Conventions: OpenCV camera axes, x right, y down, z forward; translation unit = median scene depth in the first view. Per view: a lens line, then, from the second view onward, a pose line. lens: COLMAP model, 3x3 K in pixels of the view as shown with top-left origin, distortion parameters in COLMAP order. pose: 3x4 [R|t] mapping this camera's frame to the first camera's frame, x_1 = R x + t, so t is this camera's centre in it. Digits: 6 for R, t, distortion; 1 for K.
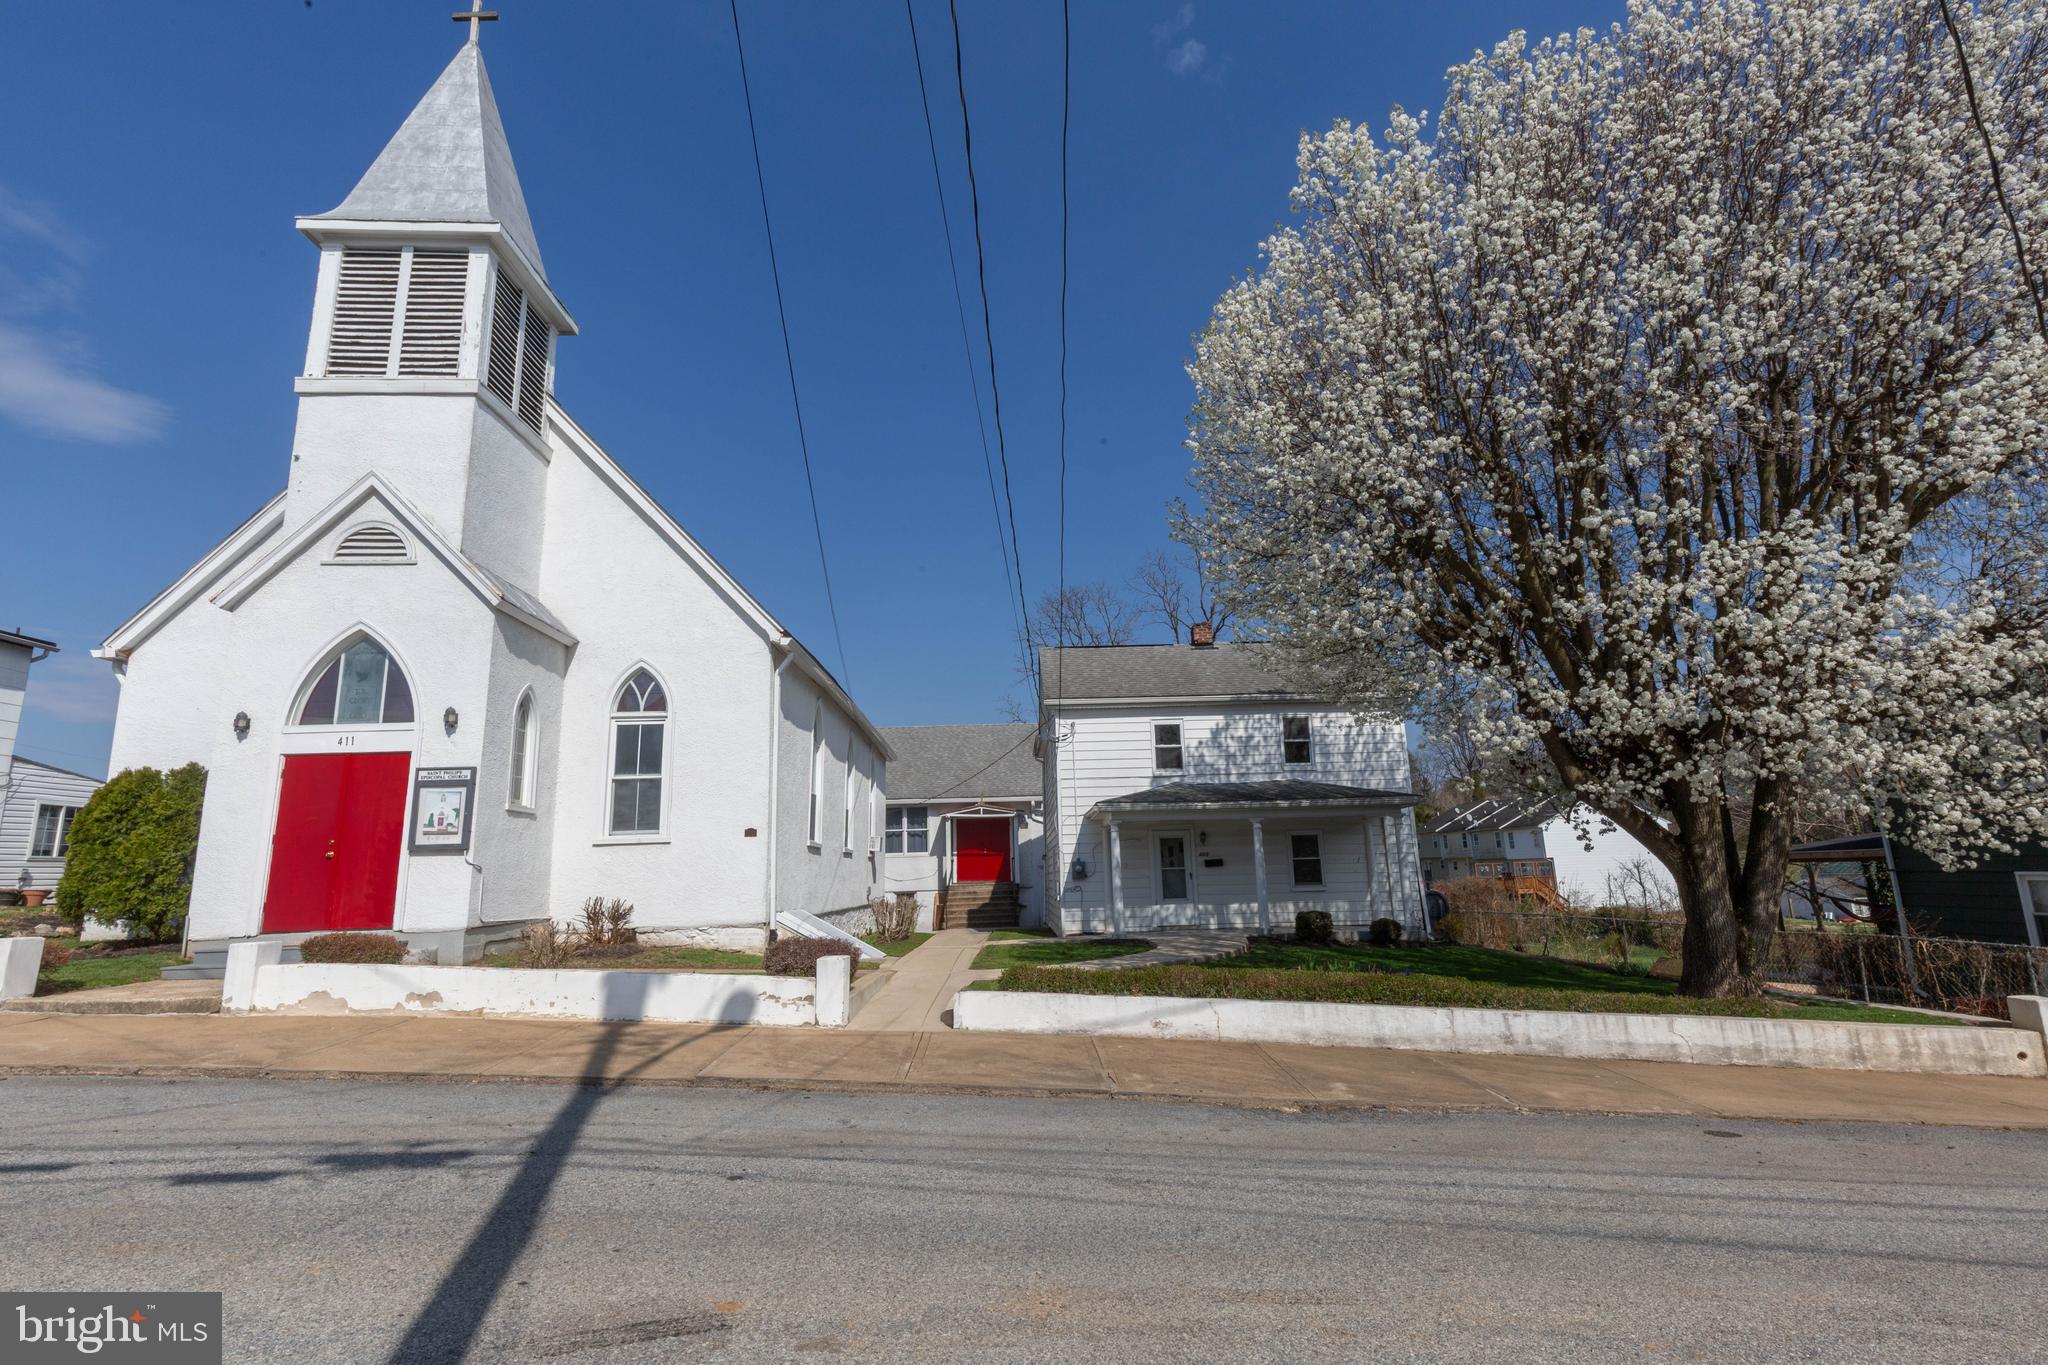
lens RADIAL K [[947.2, 0, 1021.5], [0, 947.2, 673.6], [0, 0, 1]] dist [0.003654, -0.001101]
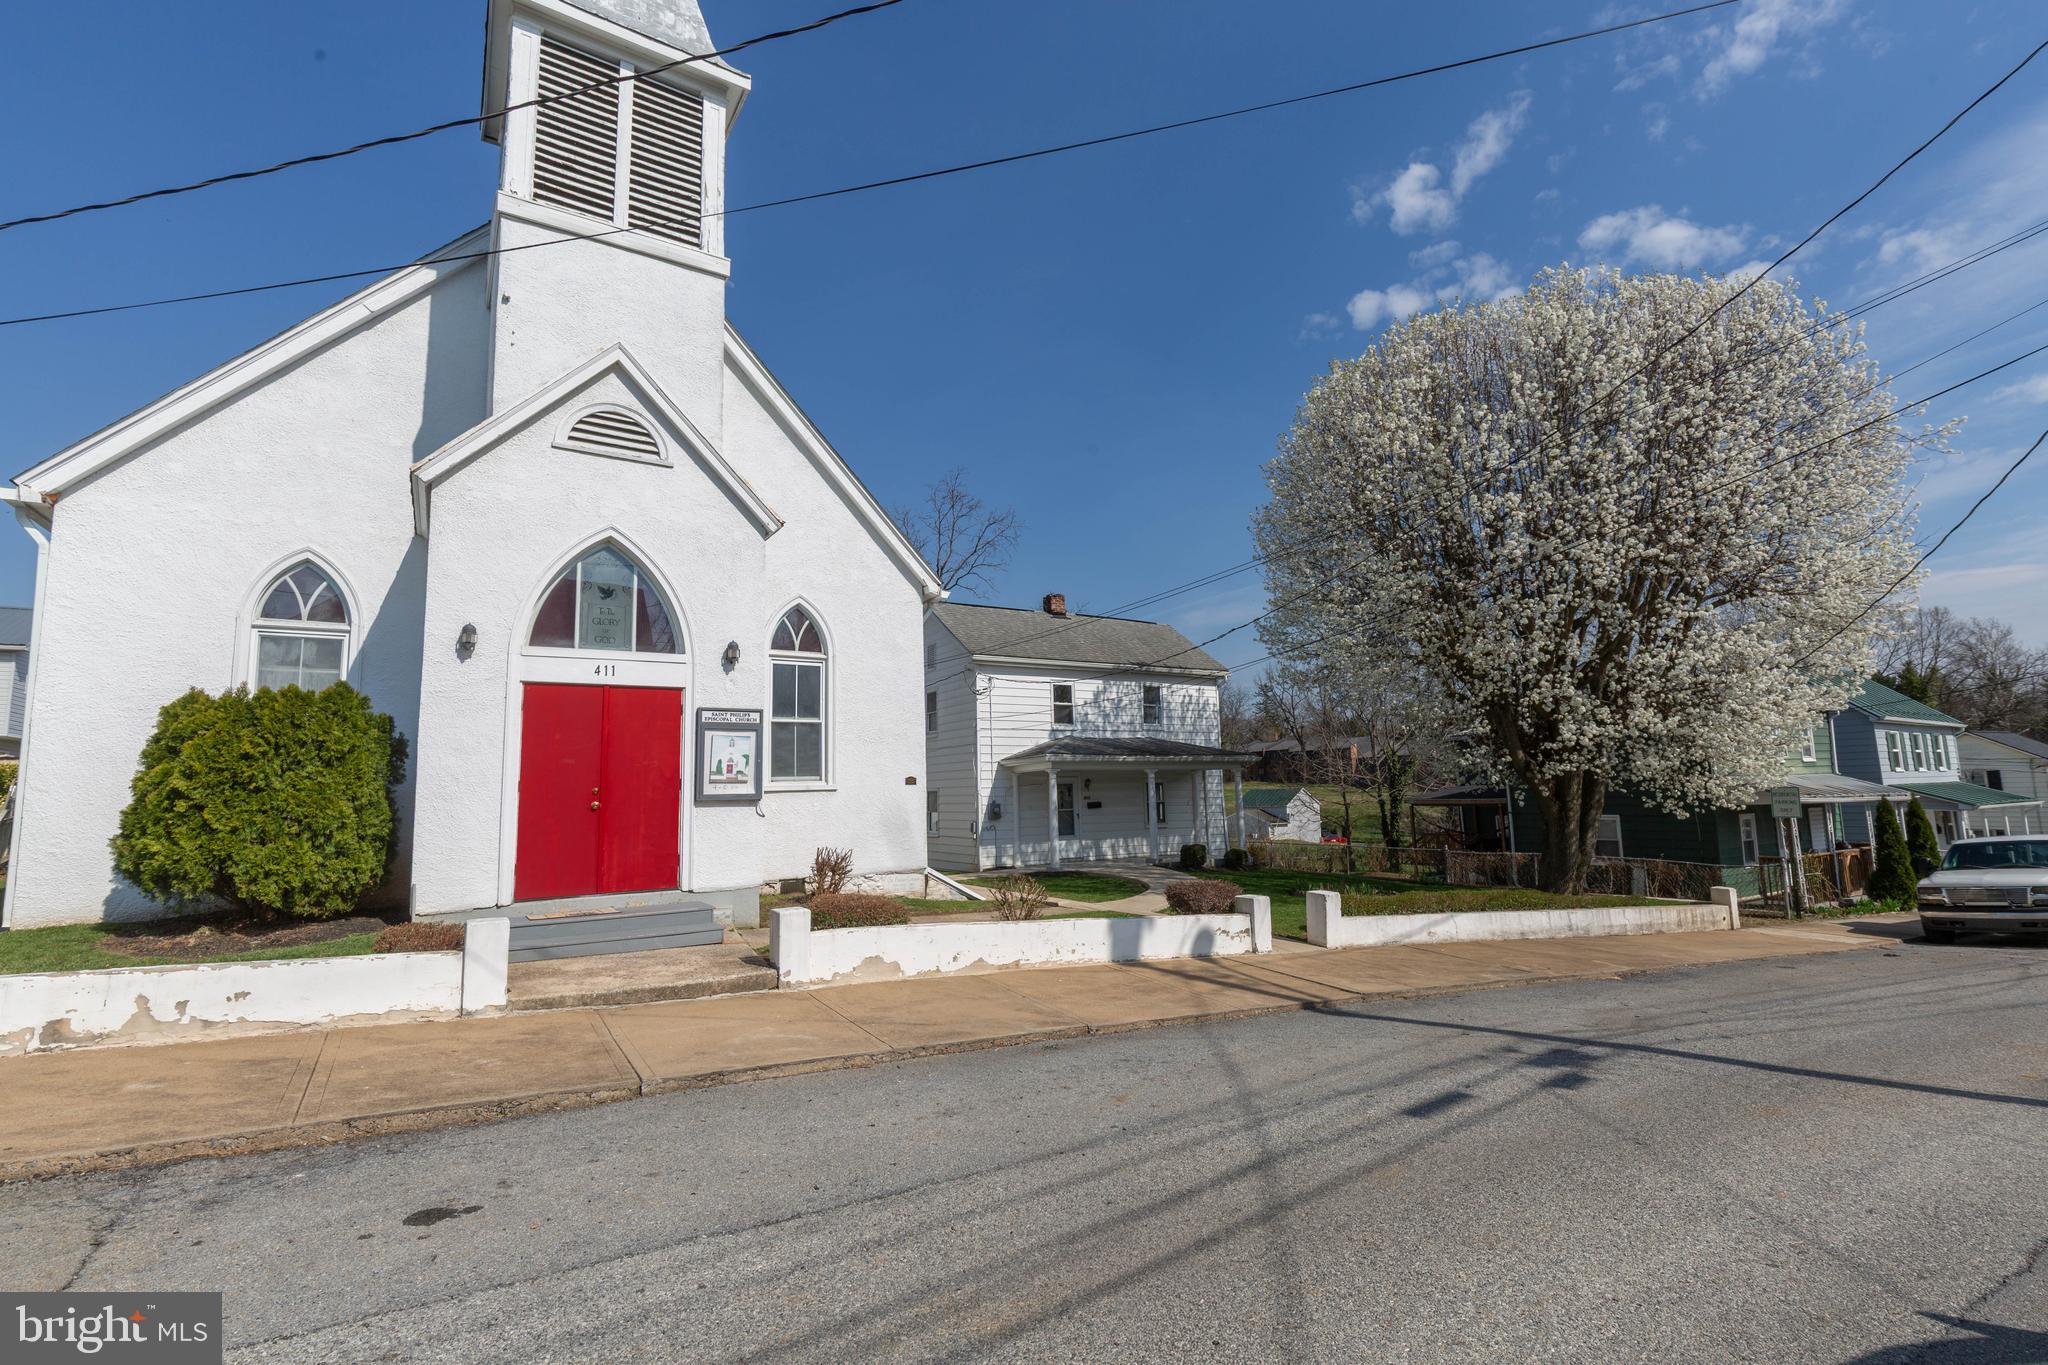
lens RADIAL K [[947.2, 0, 934.0], [0, 947.2, 672.5], [0, 0, 1]] dist [0.003654, -0.001101]
pose [[0.870496, 0.068861, 0.487334, -0.608378], [-0.104361, 0.993473, 0.046035, 0.002889], [-0.480983, -0.090932, 0.872001, 0.092722]]
